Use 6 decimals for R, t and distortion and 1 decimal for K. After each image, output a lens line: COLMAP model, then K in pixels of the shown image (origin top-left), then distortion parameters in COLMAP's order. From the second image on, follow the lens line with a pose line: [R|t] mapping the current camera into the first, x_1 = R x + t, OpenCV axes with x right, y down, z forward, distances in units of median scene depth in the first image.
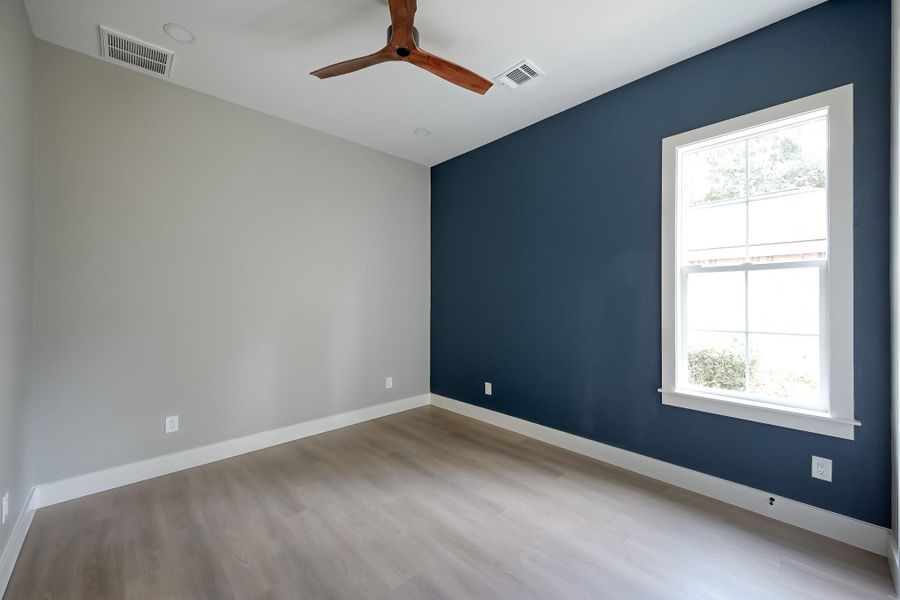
lens RADIAL K [[357.1, 0, 448.1], [0, 357.1, 301.9], [0, 0, 1]] dist [-0.000556, -0.000059]
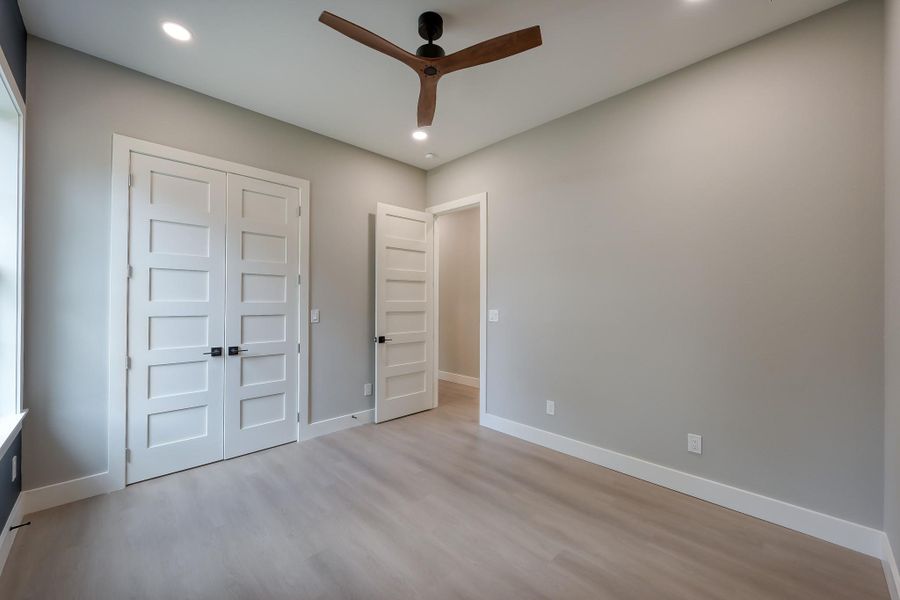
lens RADIAL K [[357.1, 0, 448.1], [0, 357.1, 301.9], [0, 0, 1]] dist [-0.000556, -0.000059]
pose [[-0.999927, -0.004457, -0.011256, -0.163359], [-0.004421, 0.999985, -0.003231, -0.006848], [0.011271, -0.003181, -0.999931, 1.998515]]
